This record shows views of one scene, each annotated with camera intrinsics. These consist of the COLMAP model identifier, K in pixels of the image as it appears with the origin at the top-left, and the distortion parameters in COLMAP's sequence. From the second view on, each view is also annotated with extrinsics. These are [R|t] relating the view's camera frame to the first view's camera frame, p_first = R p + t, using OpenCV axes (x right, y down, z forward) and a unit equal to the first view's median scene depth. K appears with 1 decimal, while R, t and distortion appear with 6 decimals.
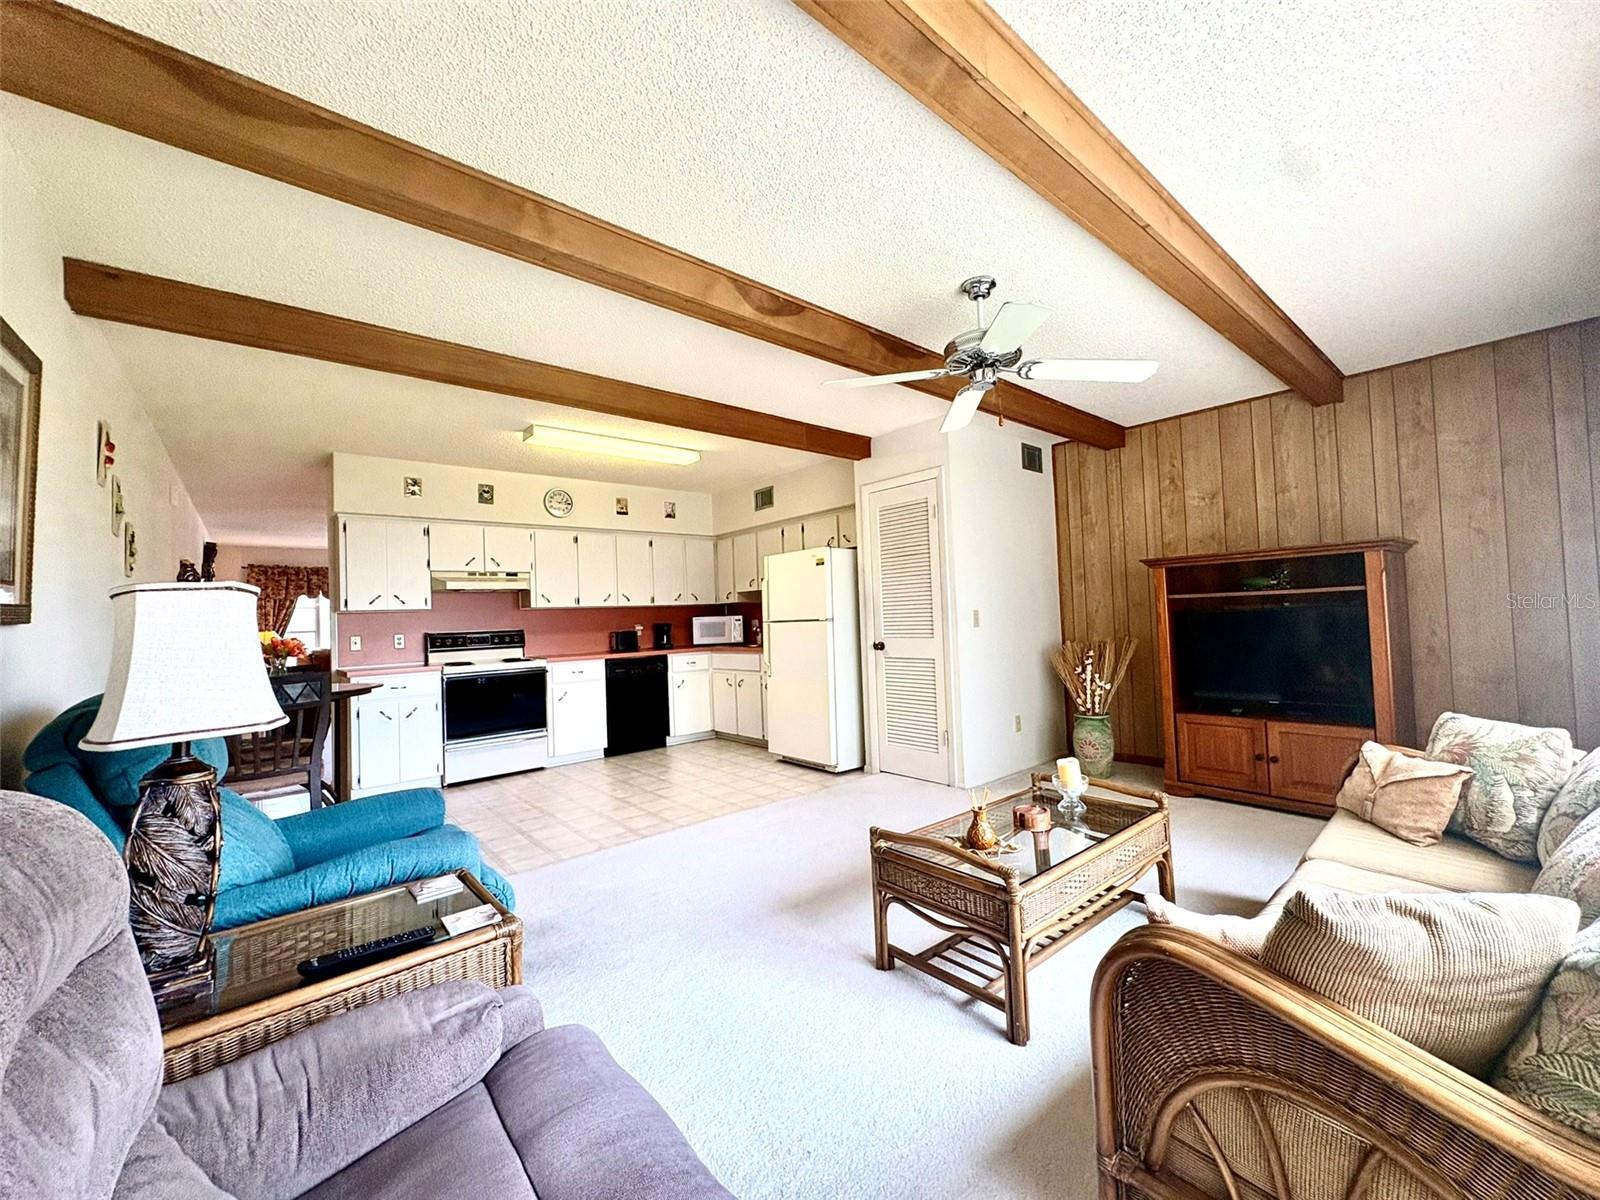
lens RADIAL K [[635.4, 0, 800.0], [0, 635.4, 600.0], [0, 0, 1]] dist [-0.001296, 0.000230]
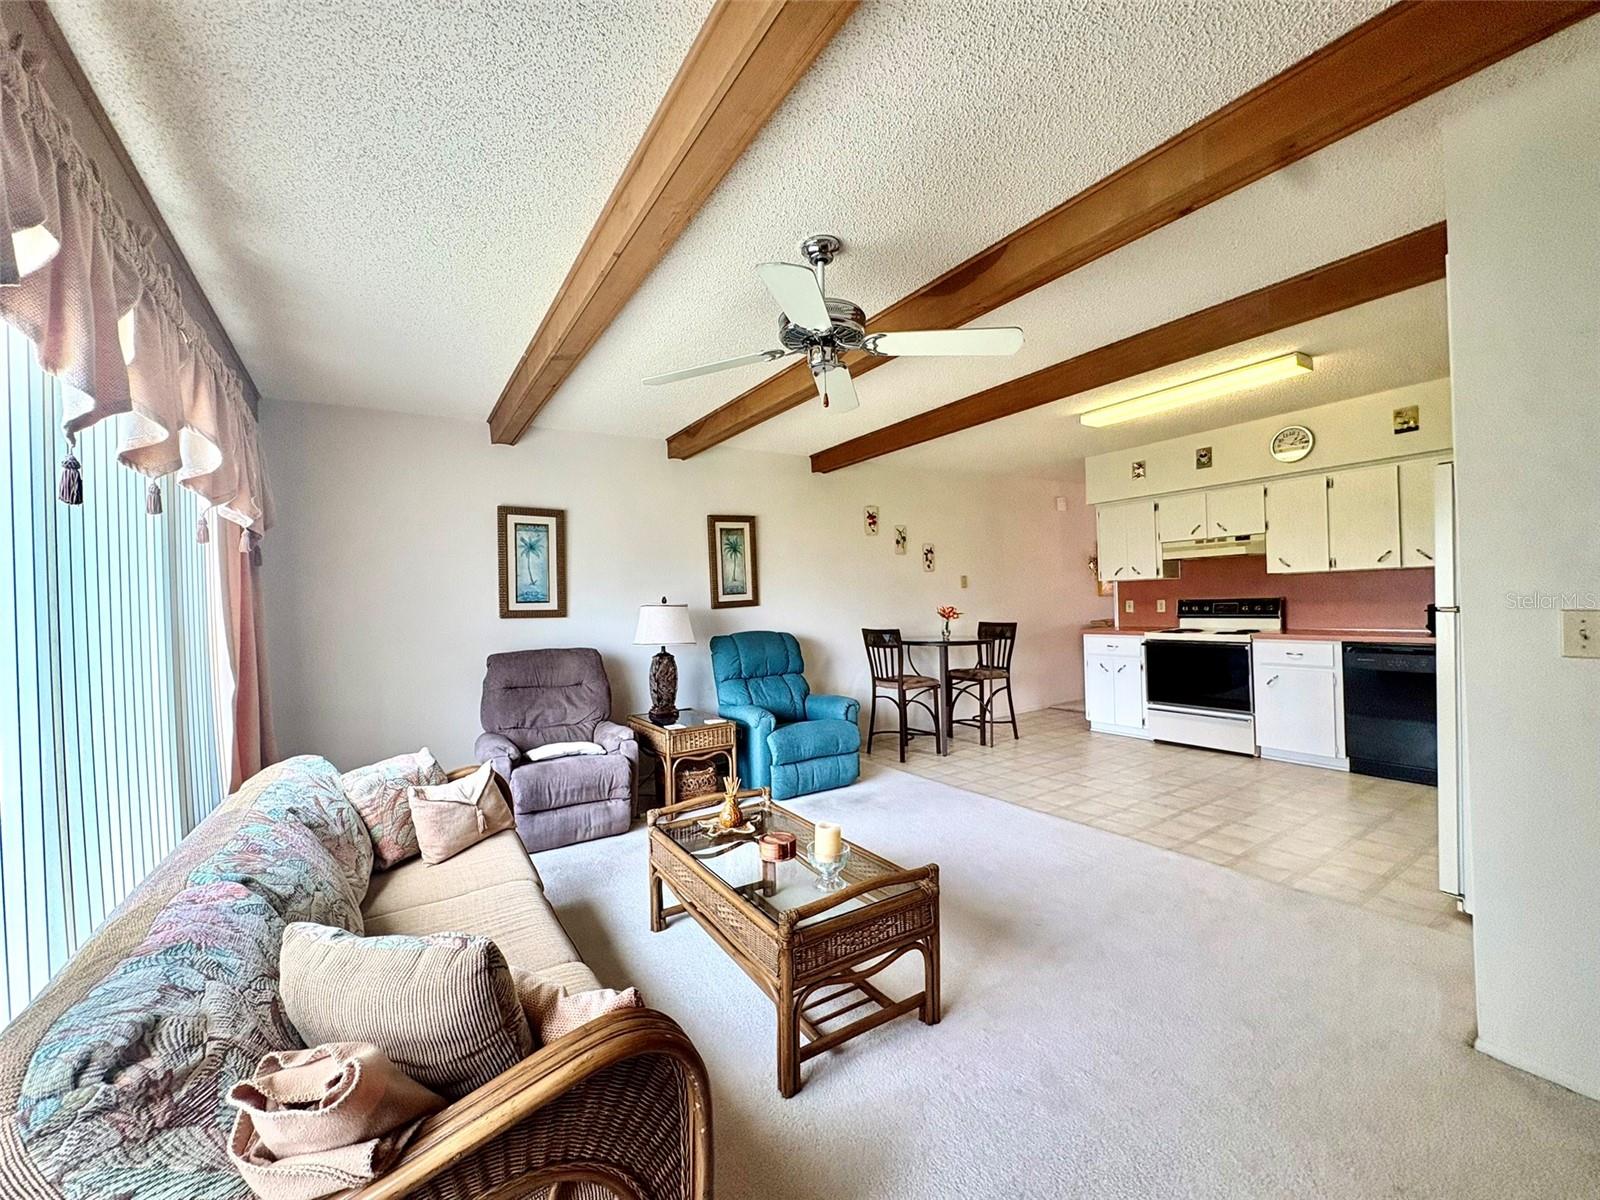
lens RADIAL K [[635.4, 0, 800.0], [0, 635.4, 600.0], [0, 0, 1]] dist [-0.001296, 0.000230]
pose [[-0.120364, 0.040359, -0.991909, 0.514291], [0.065087, 0.997344, 0.032682, -0.021923], [0.990594, -0.060626, -0.122671, 0.468328]]
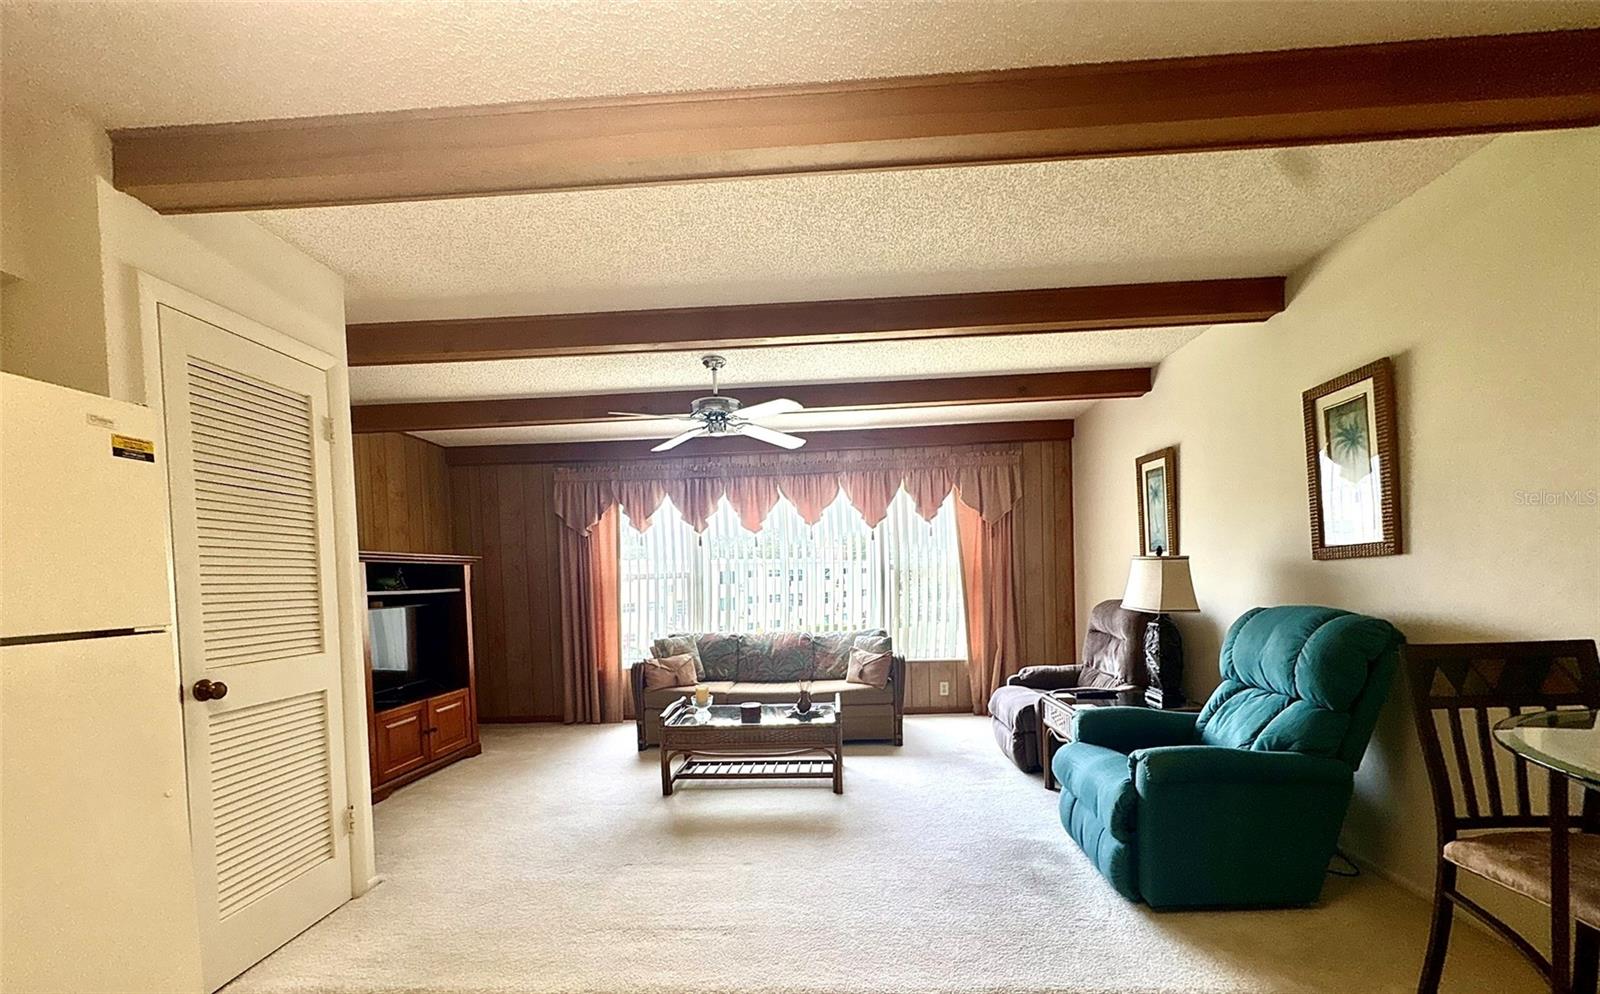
lens RADIAL K [[632.3, 0, 802.8], [0, 632.3, 595.6], [0, 0, 1]] dist [0.000716, 0.000030]
pose [[-0.734166, 0.042837, 0.677617, -0.363694], [0.043040, 0.998937, -0.016519, 0.028620], [-0.677604, 0.017037, -0.735229, 0.859183]]
